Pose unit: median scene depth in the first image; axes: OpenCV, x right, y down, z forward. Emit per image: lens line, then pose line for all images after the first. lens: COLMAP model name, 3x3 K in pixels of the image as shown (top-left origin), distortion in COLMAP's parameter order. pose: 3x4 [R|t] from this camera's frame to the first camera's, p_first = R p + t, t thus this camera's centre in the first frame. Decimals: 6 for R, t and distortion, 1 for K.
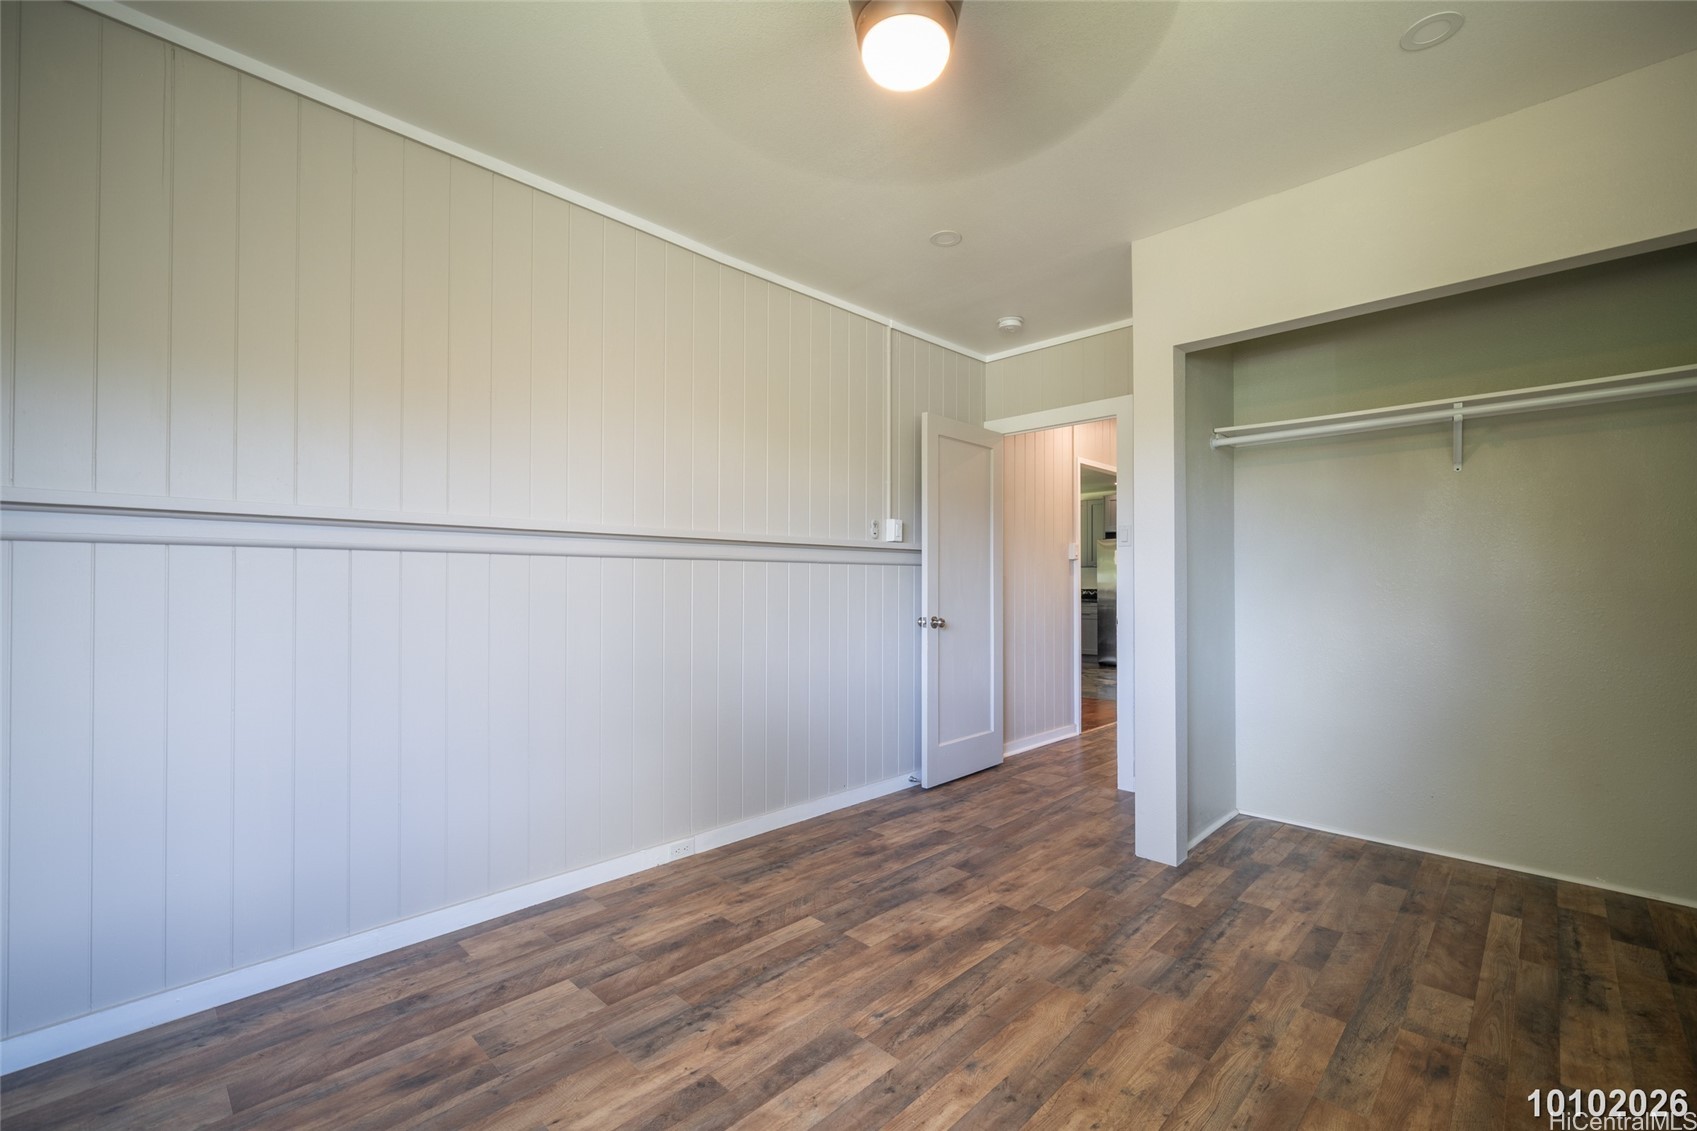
lens RADIAL K [[727.8, 0, 851.7], [0, 727.8, 572.8], [0, 0, 1]] dist [0.004456, -0.002214]
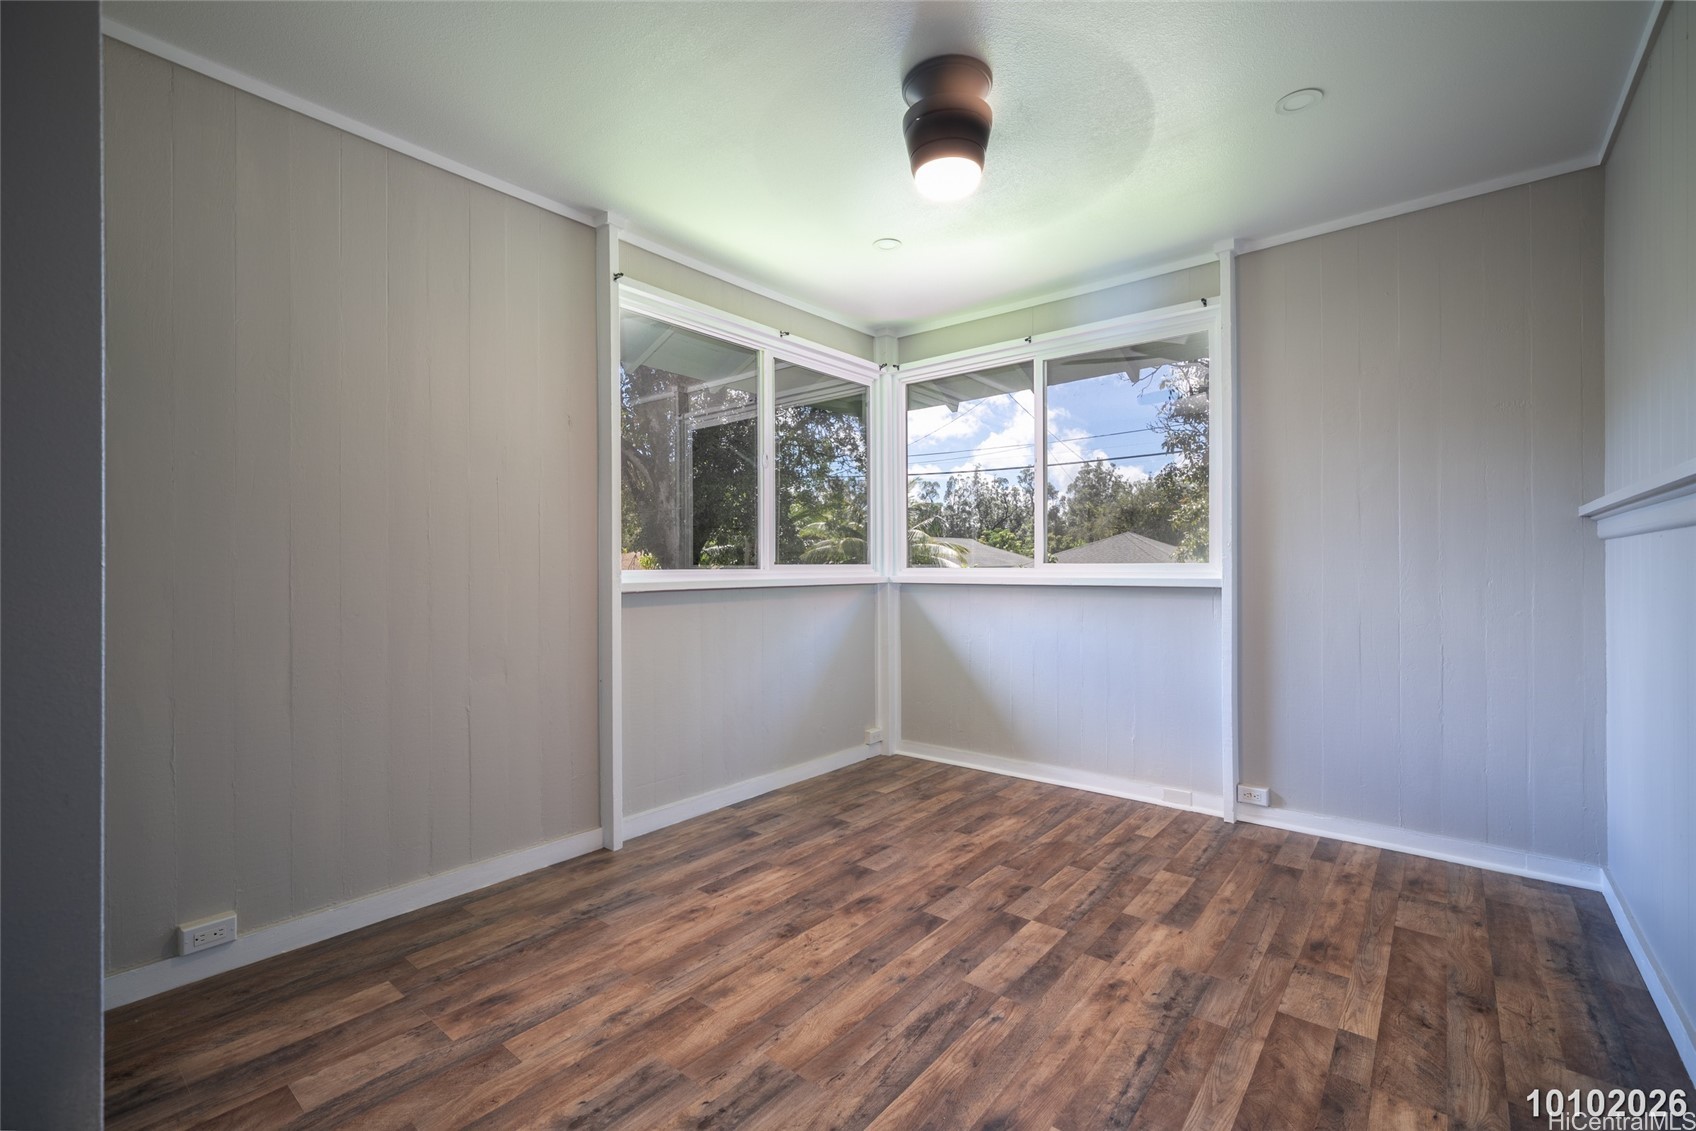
lens RADIAL K [[727.4, 0, 853.0], [0, 727.4, 555.7], [0, 0, 1]] dist [0.004456, -0.002214]
pose [[-0.996137, 0.001038, -0.087809, 0.312702], [0.003338, 0.999655, -0.026055, 0.020675], [0.087751, -0.026248, -0.995797, 1.977754]]
